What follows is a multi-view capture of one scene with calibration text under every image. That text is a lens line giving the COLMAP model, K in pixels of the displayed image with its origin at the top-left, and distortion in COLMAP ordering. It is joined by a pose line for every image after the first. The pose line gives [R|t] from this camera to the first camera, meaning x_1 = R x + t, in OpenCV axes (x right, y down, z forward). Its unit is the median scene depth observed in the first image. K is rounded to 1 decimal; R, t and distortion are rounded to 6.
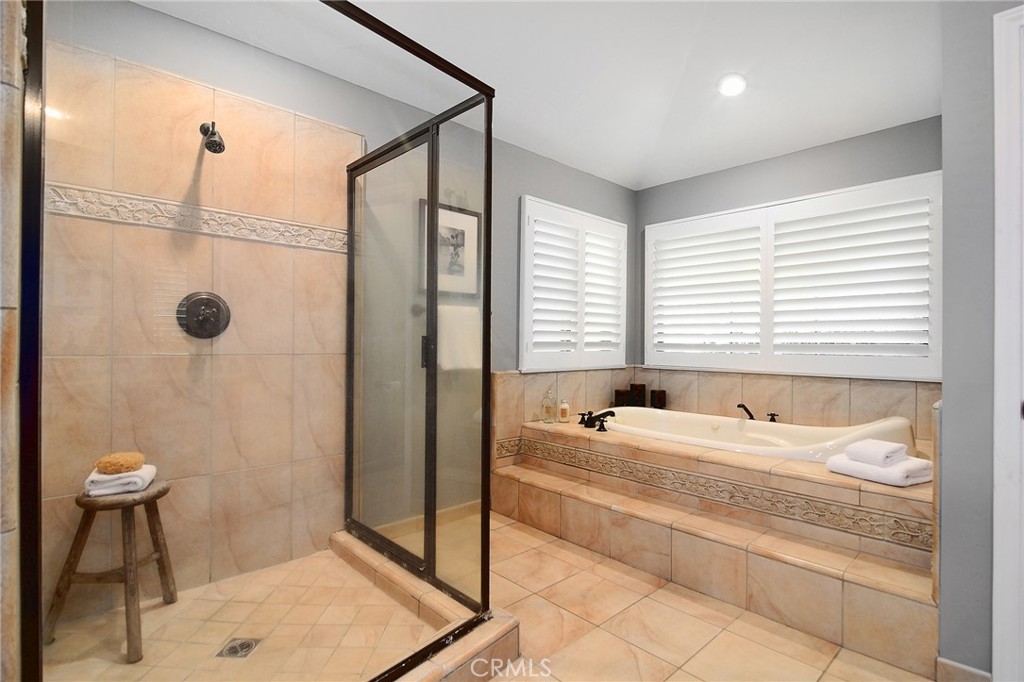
lens RADIAL K [[493.9, 0, 484.1], [0, 493.9, 330.0], [0, 0, 1]] dist [-0.011006, -0.005770]
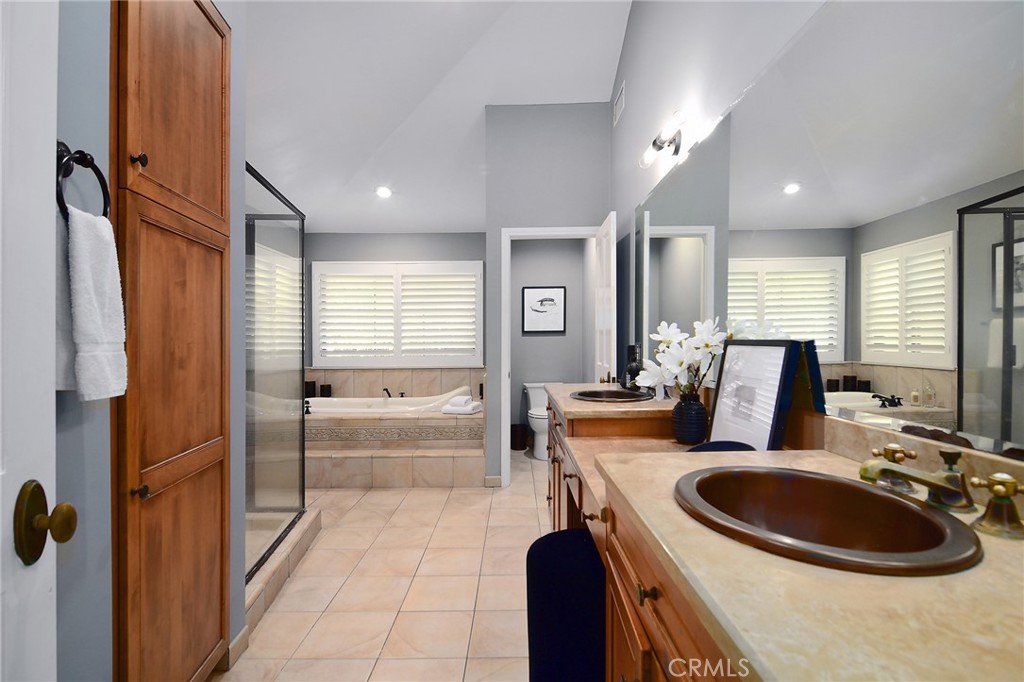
lens RADIAL K [[493.9, 0, 512.2], [0, 493.9, 339.1], [0, 0, 1]] dist [-0.011006, -0.005770]
pose [[0.660935, -0.010109, 0.750375, -0.539378], [-0.005494, 0.999817, 0.018309, -0.053087], [-0.750423, -0.016223, 0.660759, -0.480984]]
